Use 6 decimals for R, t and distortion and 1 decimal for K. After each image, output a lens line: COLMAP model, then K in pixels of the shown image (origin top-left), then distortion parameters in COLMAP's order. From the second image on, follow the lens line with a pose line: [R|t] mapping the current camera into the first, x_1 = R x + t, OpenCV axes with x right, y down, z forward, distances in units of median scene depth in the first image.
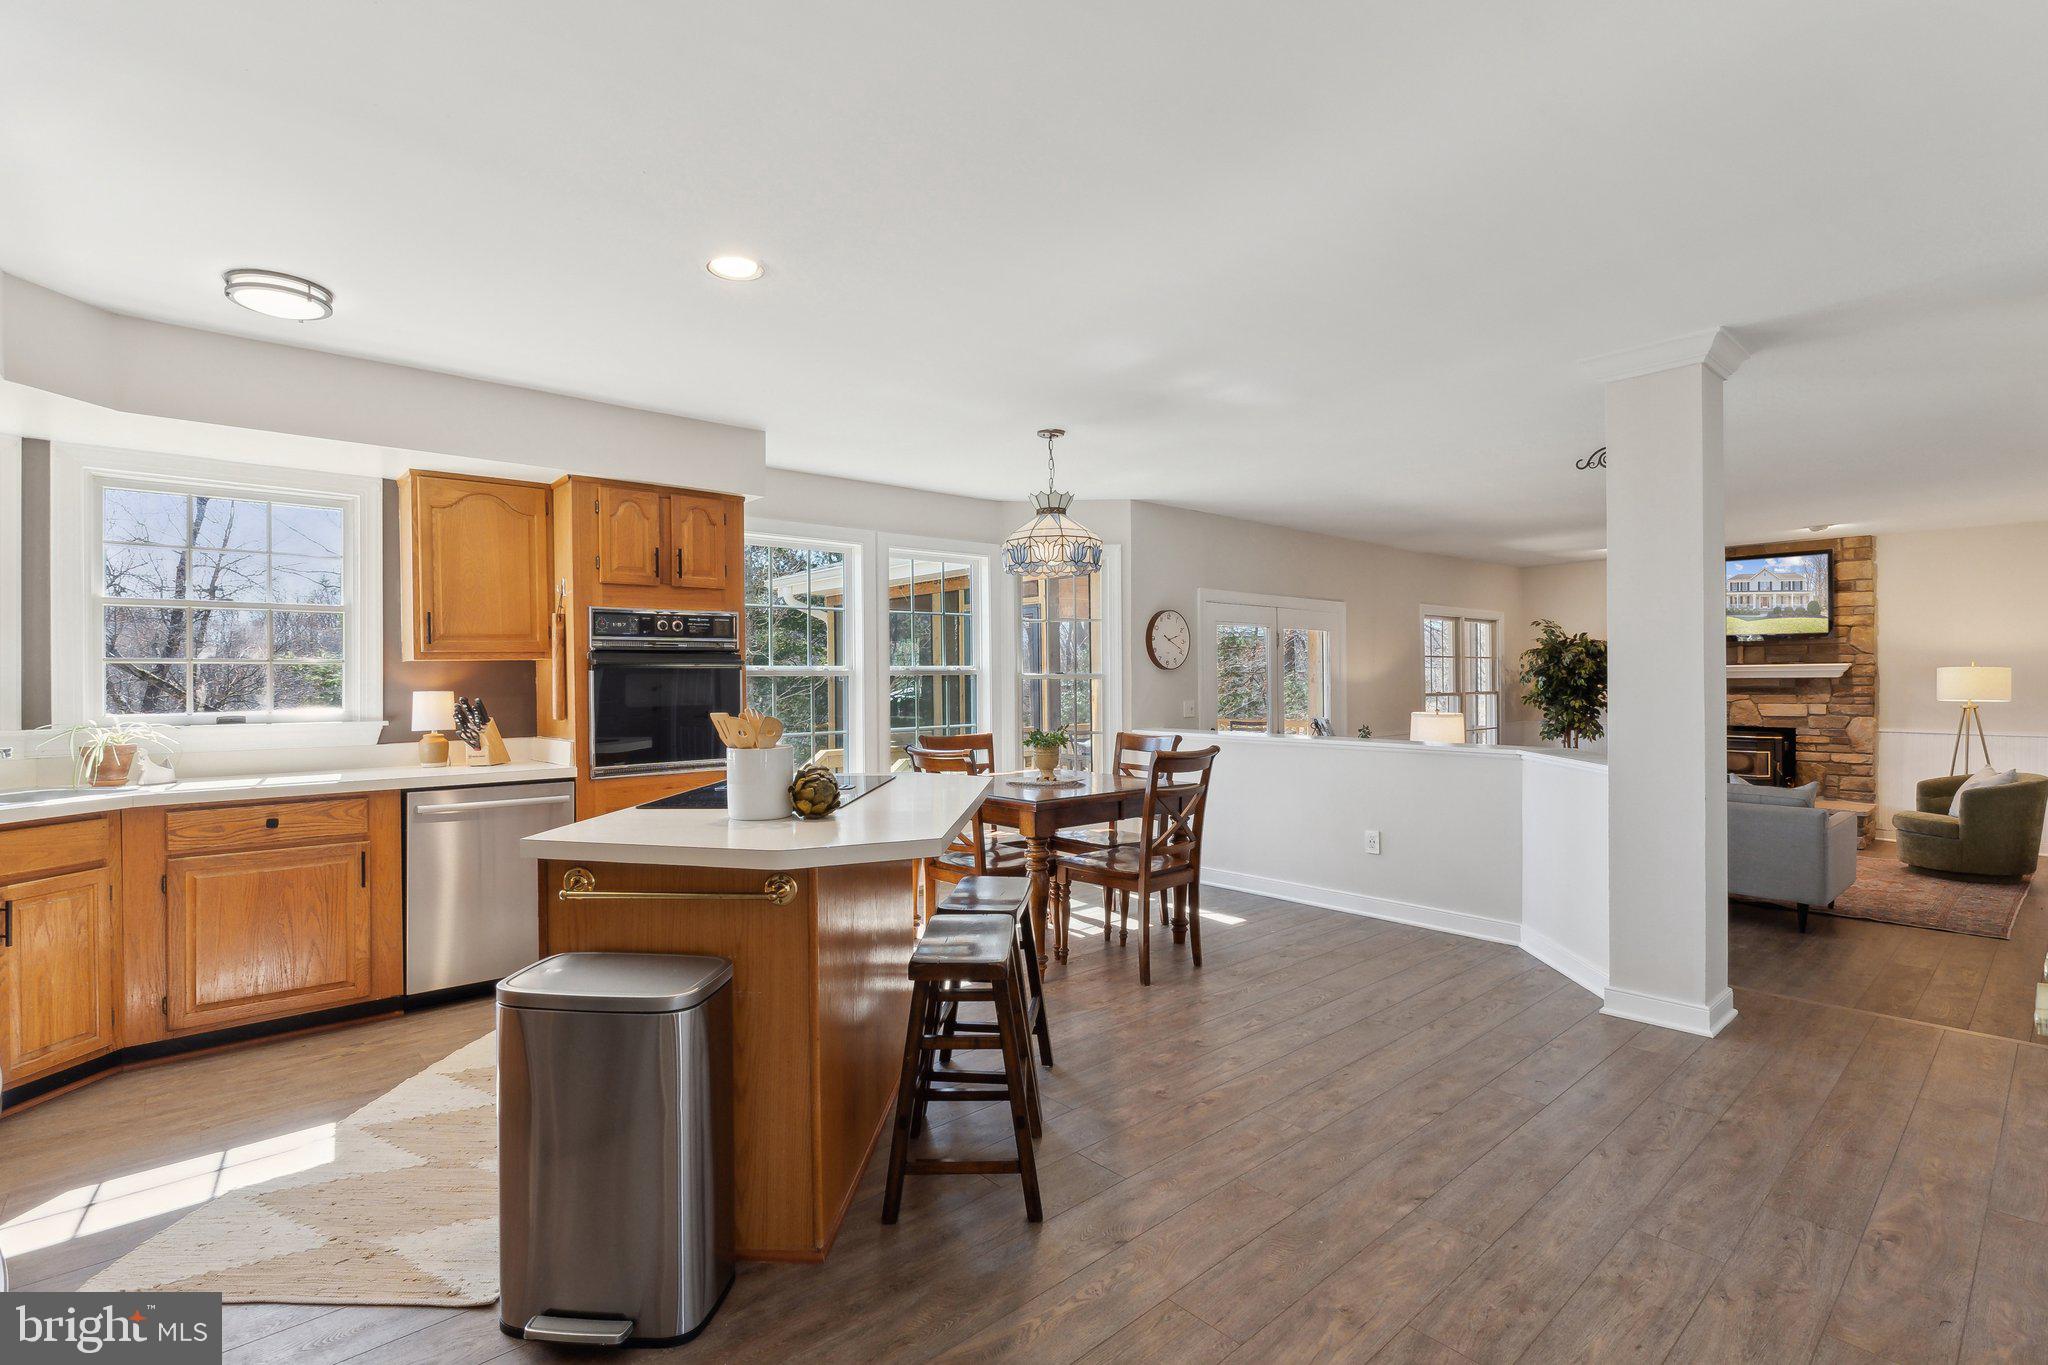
lens RADIAL K [[974.0, 0, 1028.4], [0, 974.0, 685.2], [0, 0, 1]] dist [-0.000369, 0.000239]
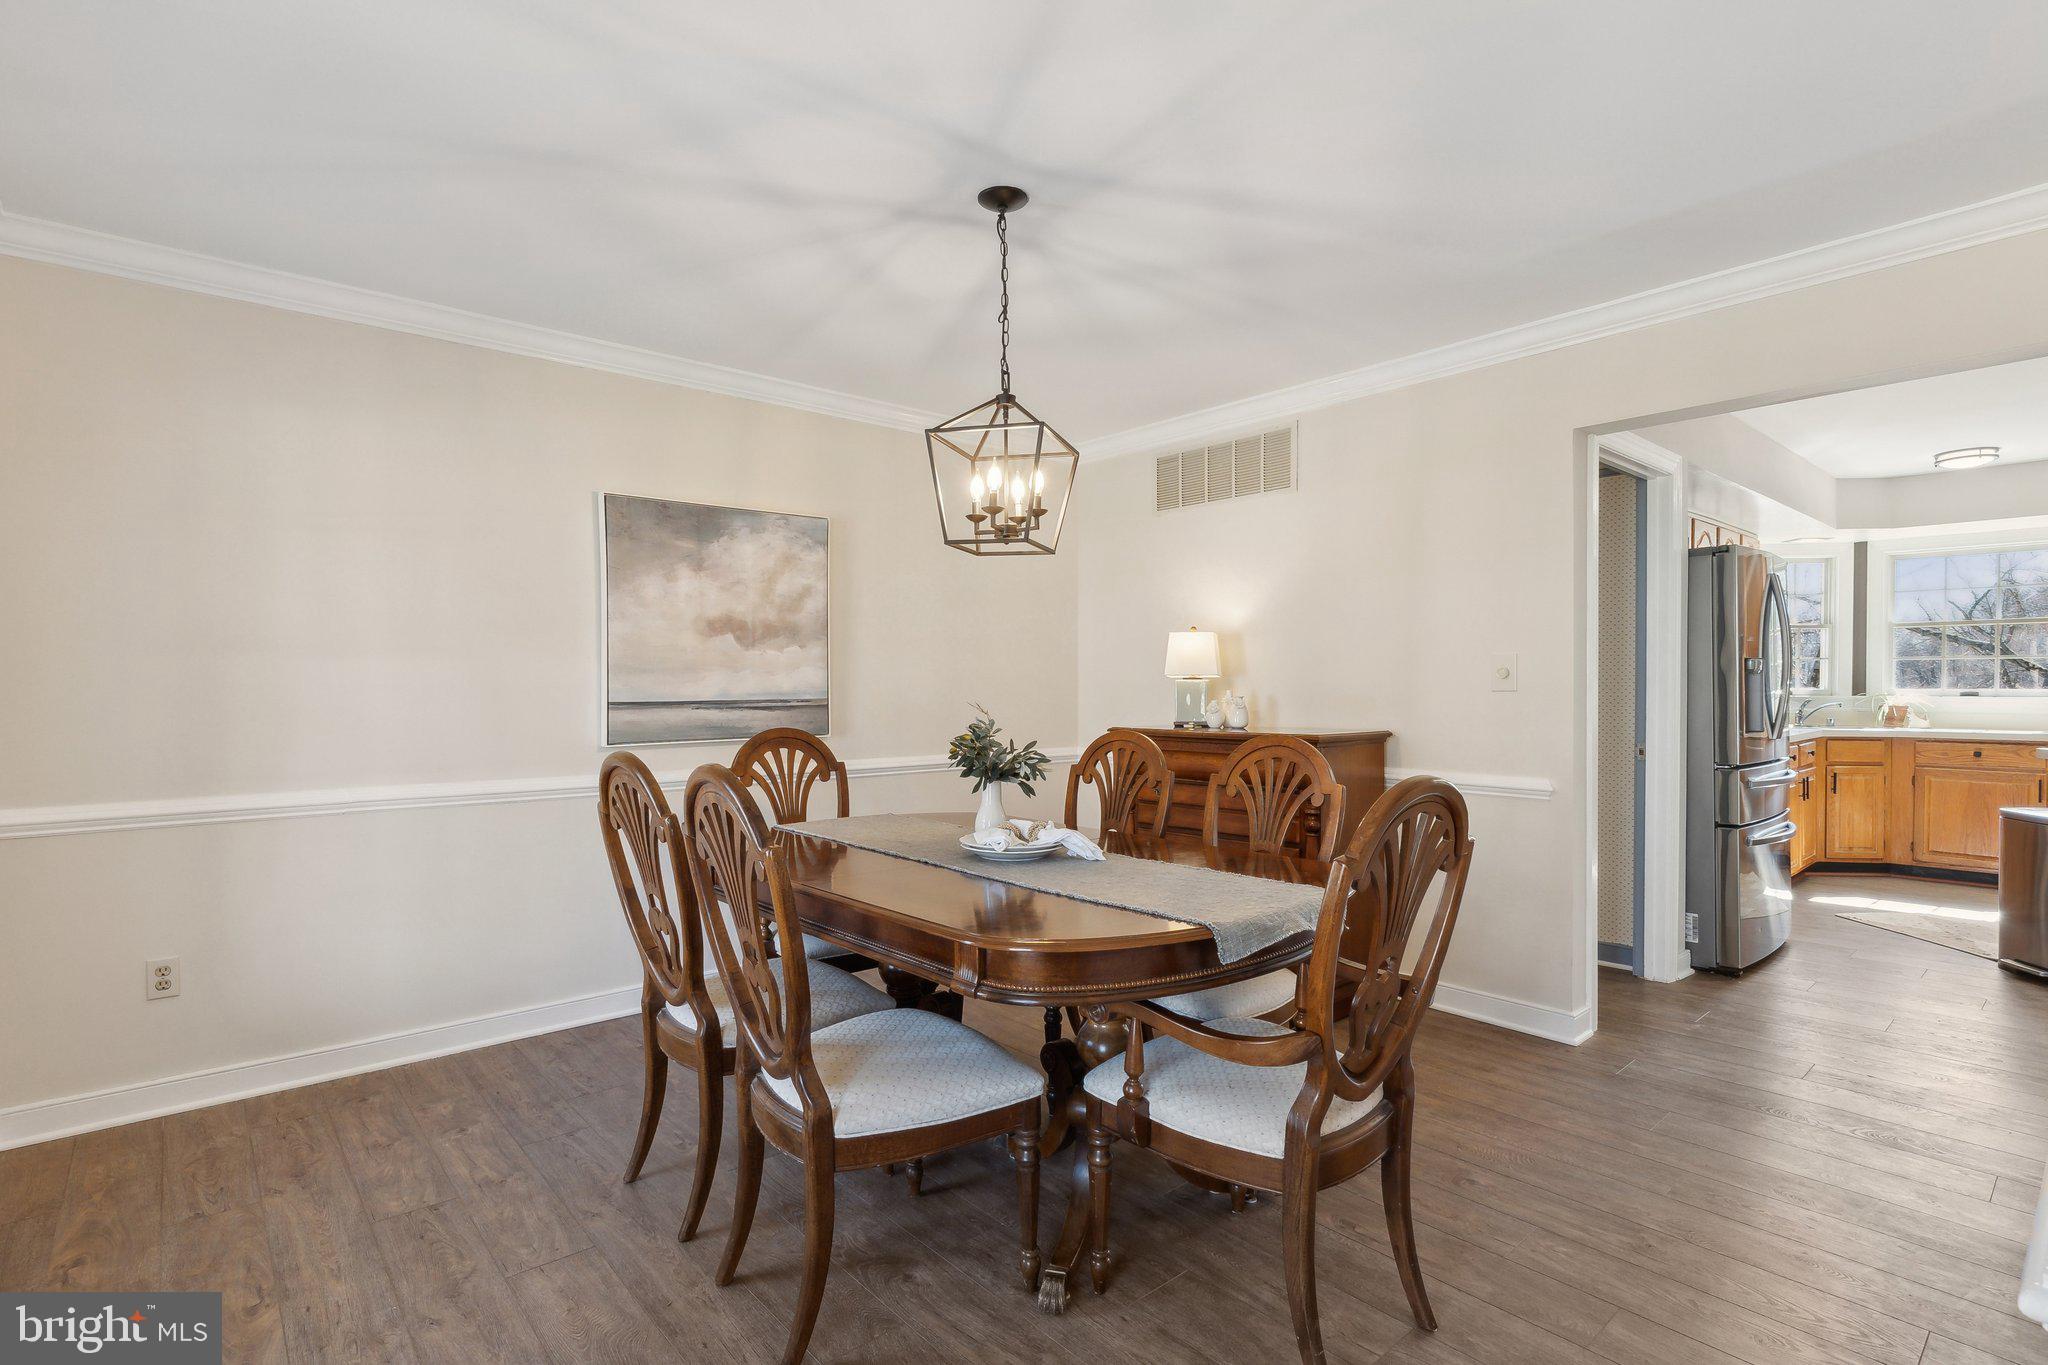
lens RADIAL K [[995.9, 0, 1016.5], [0, 995.9, 680.8], [0, 0, 1]] dist [-0.013440, 0.001290]
pose [[0.017547, 0.013113, -0.999760, 0.900845], [0.002524, 0.999910, 0.013160, -0.012658], [0.999843, -0.002755, 0.017512, -0.697158]]
